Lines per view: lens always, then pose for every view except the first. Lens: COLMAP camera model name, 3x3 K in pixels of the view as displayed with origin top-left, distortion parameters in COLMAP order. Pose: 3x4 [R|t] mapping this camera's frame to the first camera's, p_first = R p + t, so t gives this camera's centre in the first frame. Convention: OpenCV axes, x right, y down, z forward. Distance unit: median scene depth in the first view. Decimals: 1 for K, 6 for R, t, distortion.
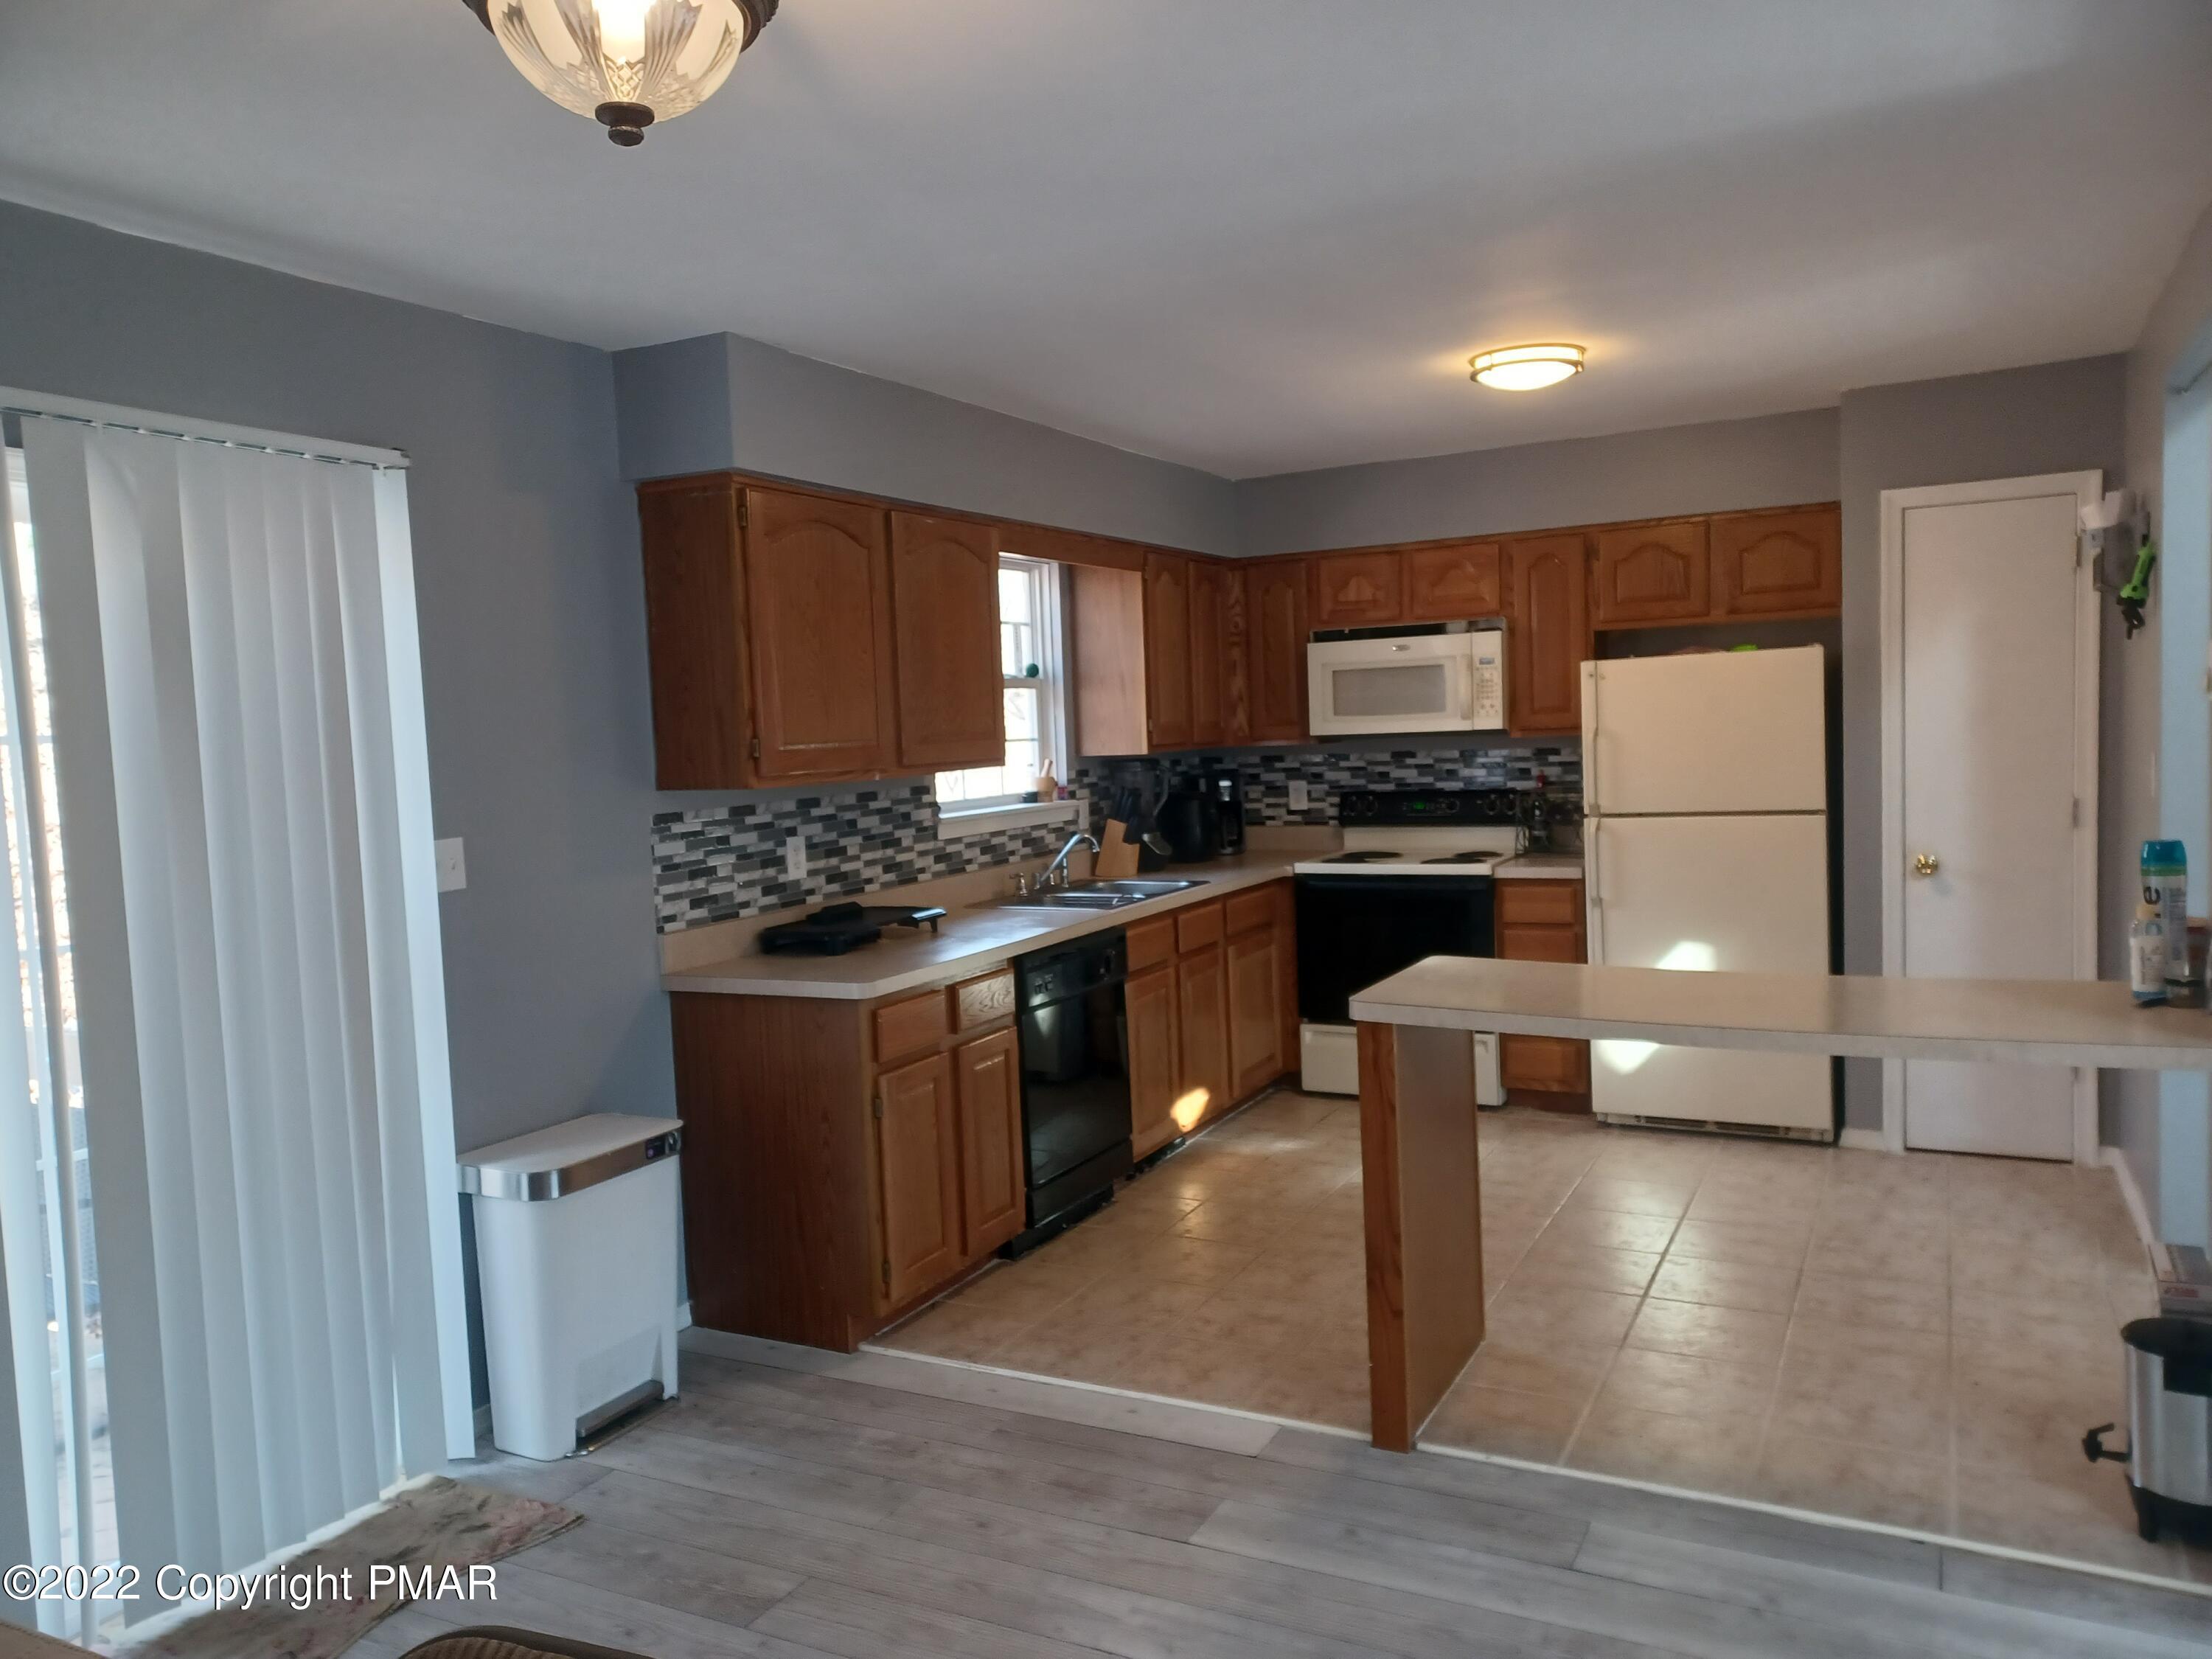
lens RADIAL K [[1596.8, 0, 1088.4], [0, 1596.8, 839.0], [0, 0, 1]] dist [0.059387, -0.041921]
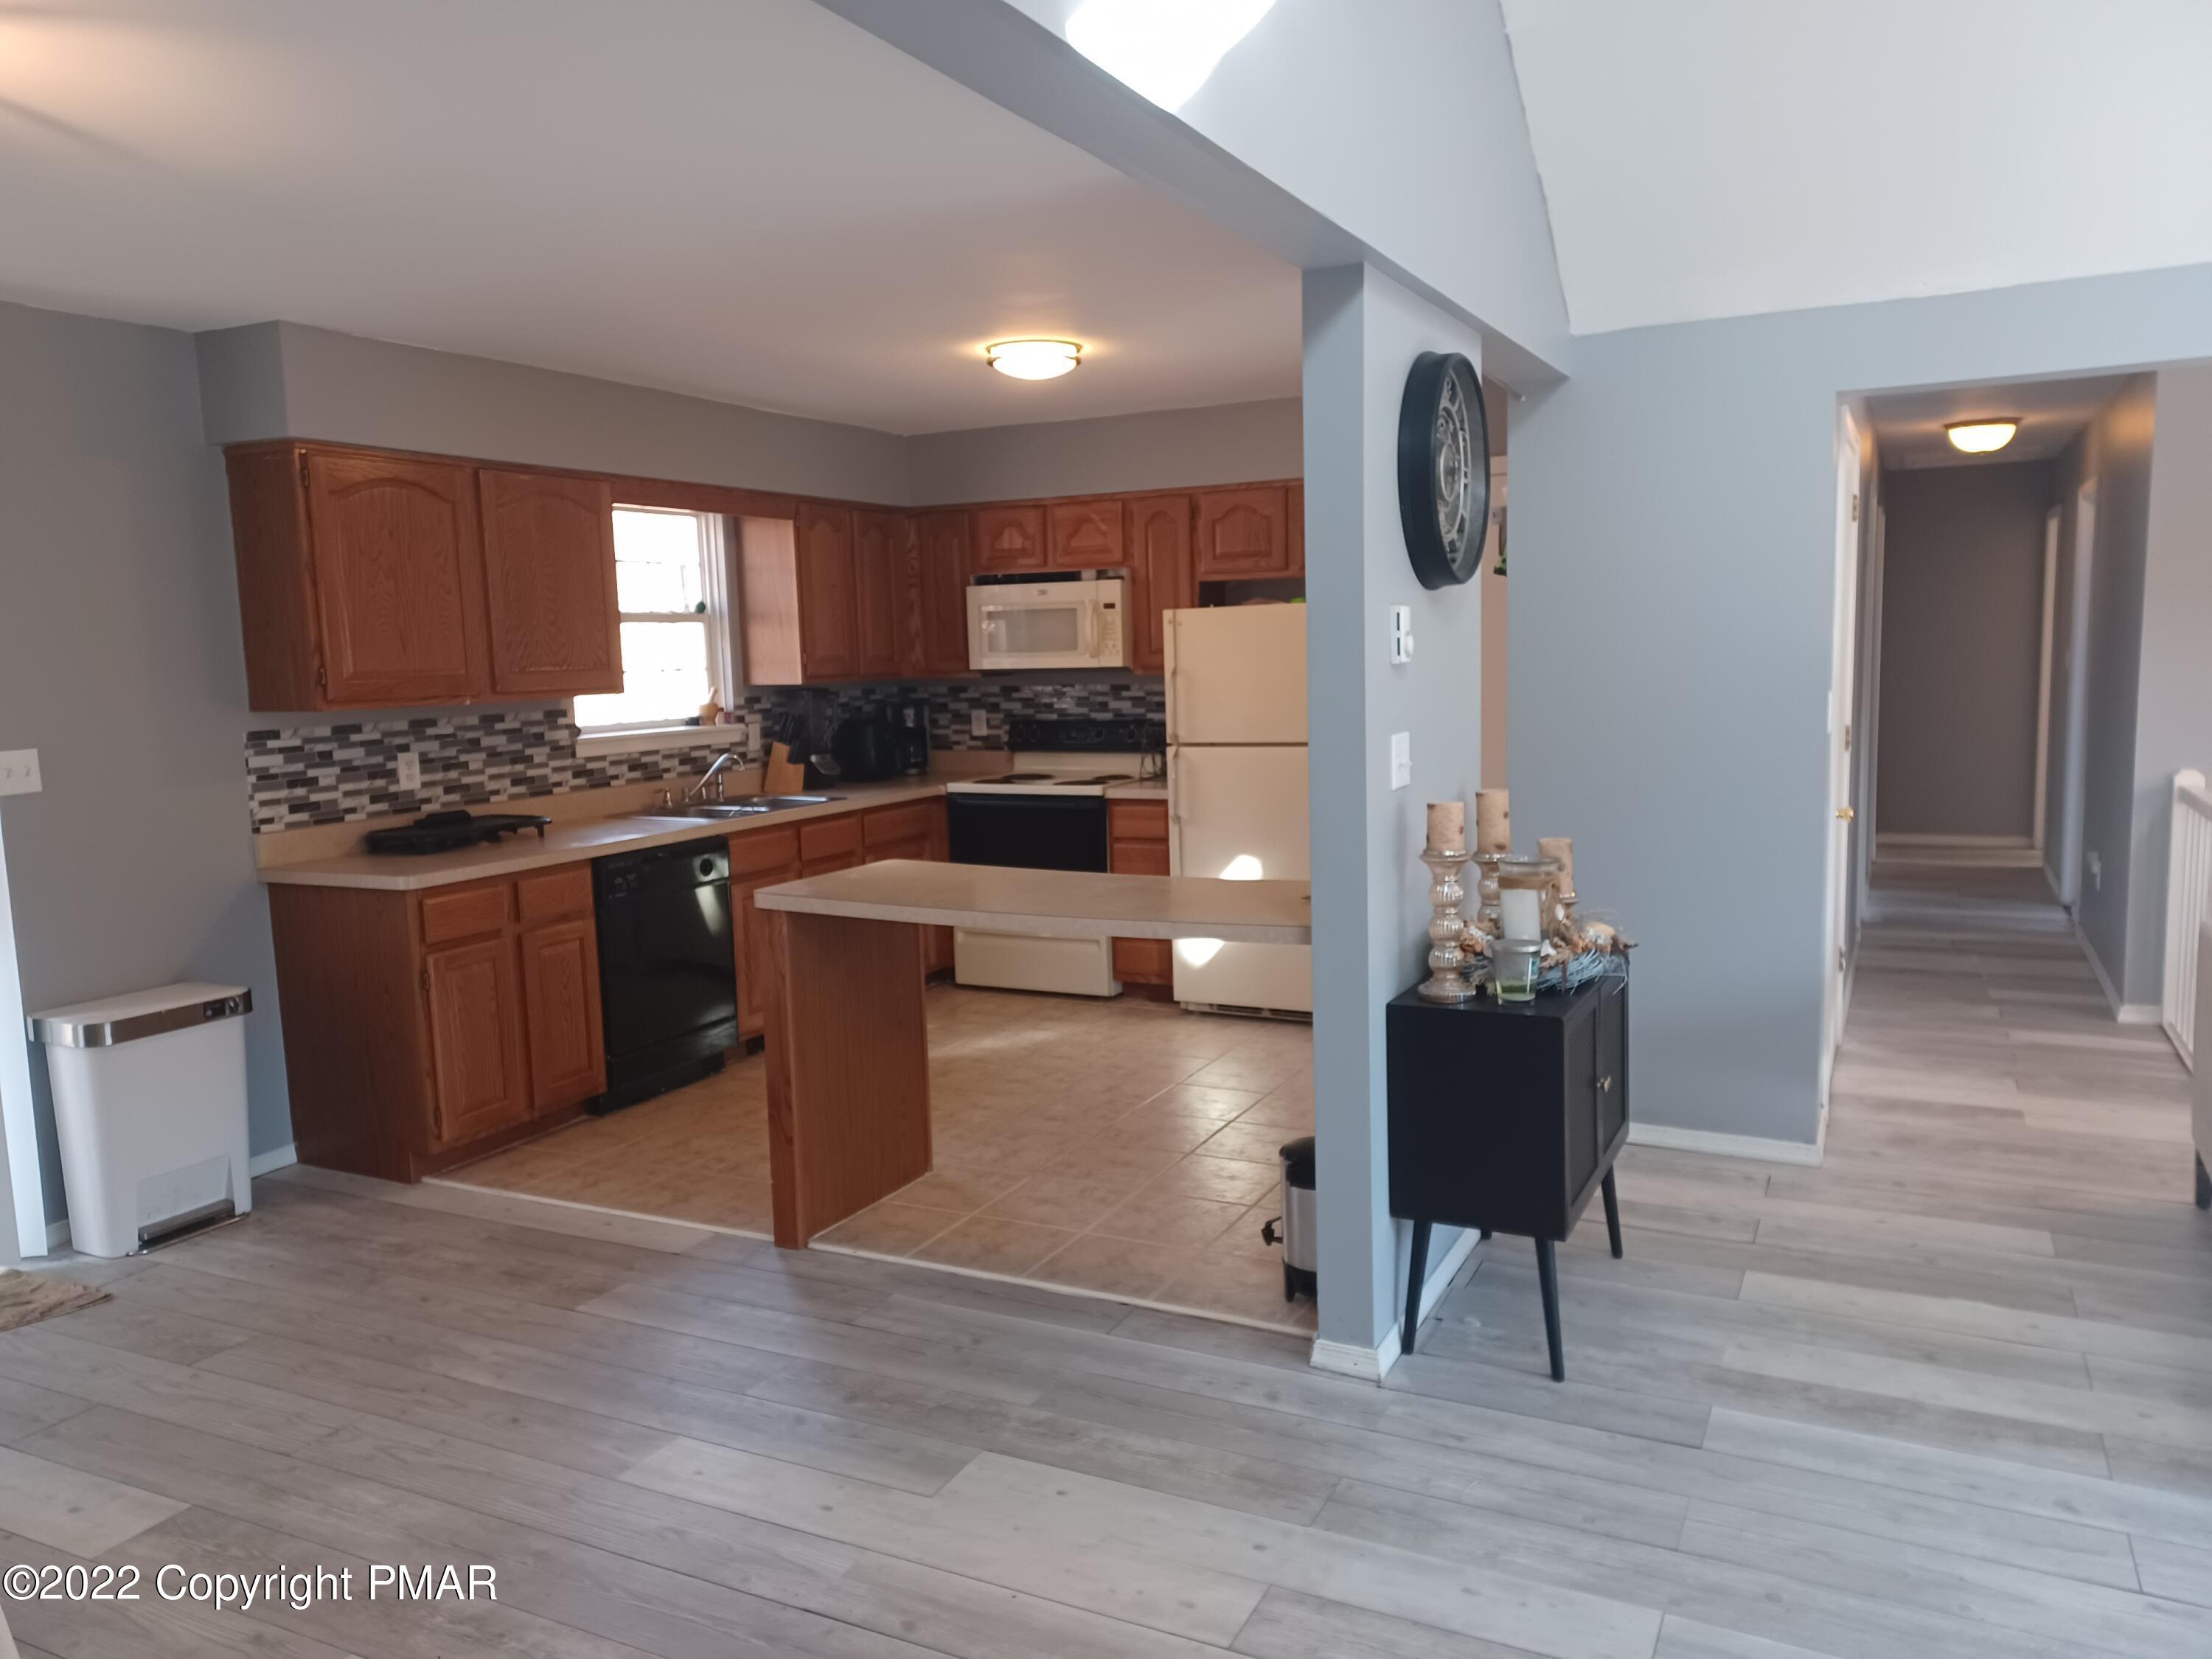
lens RADIAL K [[1596.8, 0, 1101.9], [0, 1596.8, 837.9], [0, 0, 1]] dist [0.059387, -0.041921]
pose [[0.999808, 0.011299, 0.016034, 0.263604], [-0.012037, 0.998839, 0.046639, -0.000297], [-0.015489, -0.046823, 0.998783, -0.151813]]
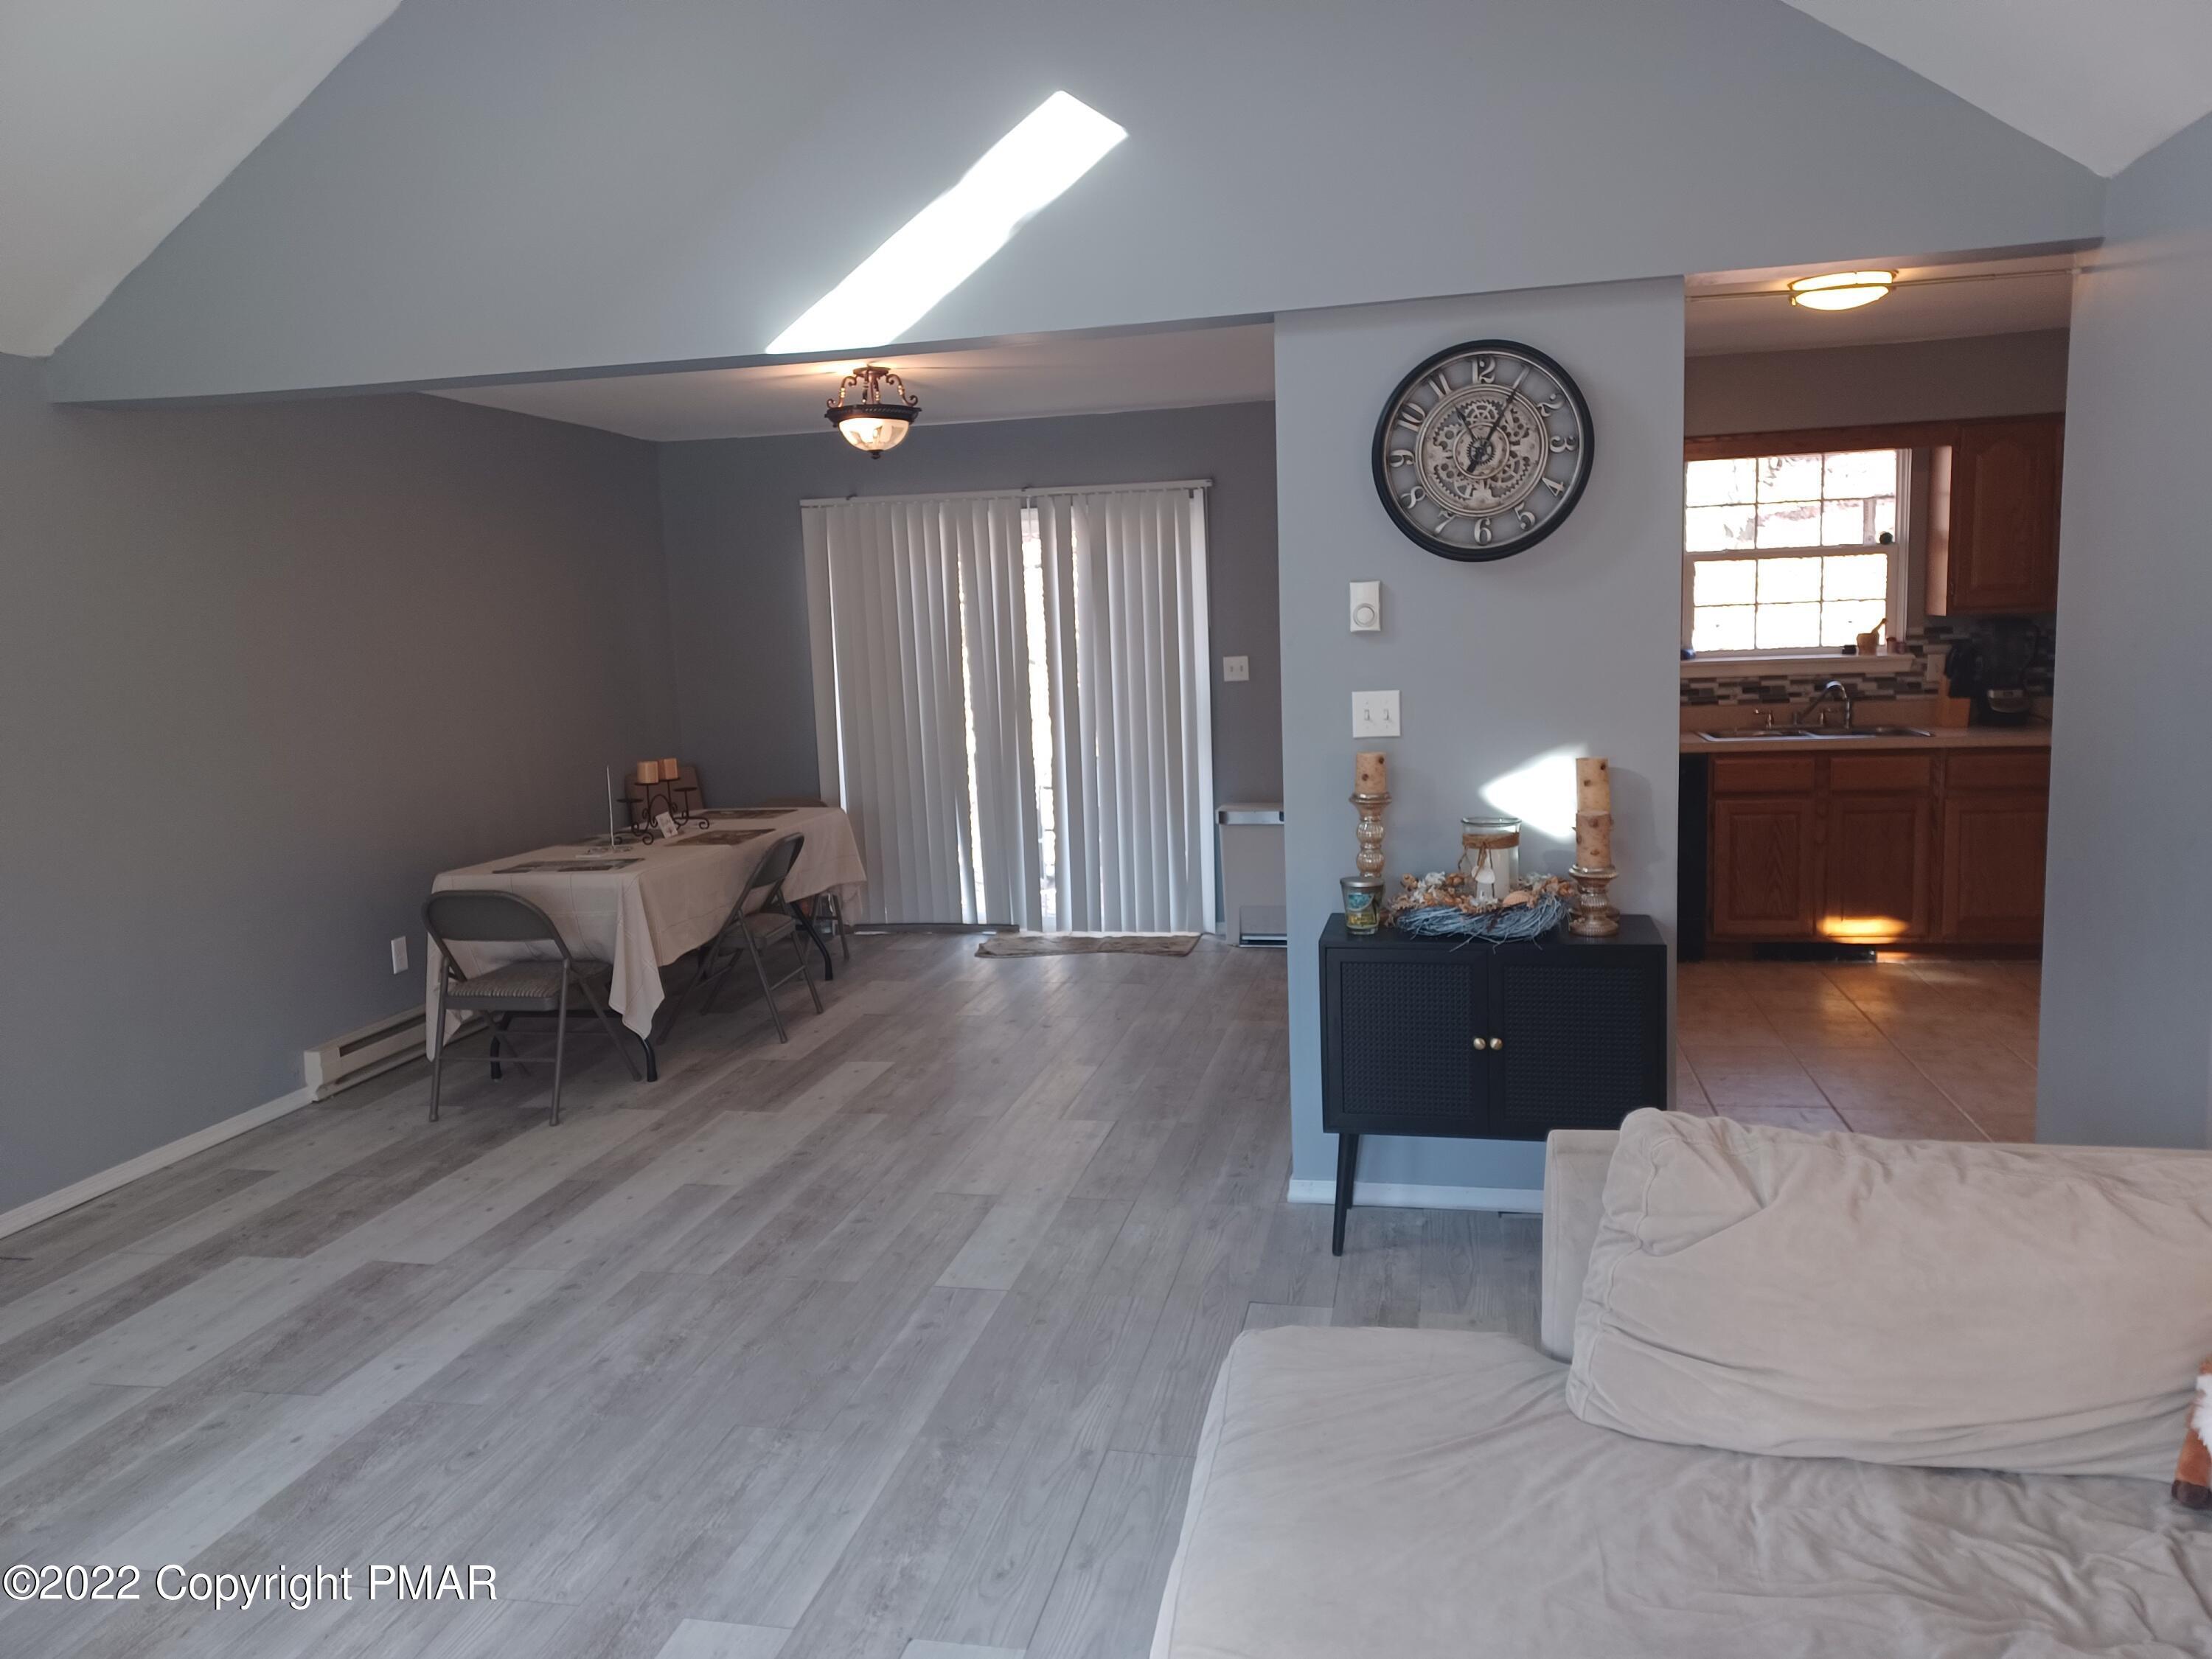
lens RADIAL K [[1596.8, 0, 1099.5], [0, 1596.8, 825.8], [0, 0, 1]] dist [0.059387, -0.041921]
pose [[0.268363, 0.155218, -0.950731, 1.090084], [-0.043624, 0.987879, 0.148969, -0.057664], [0.962330, 0.001497, 0.271881, 0.162734]]
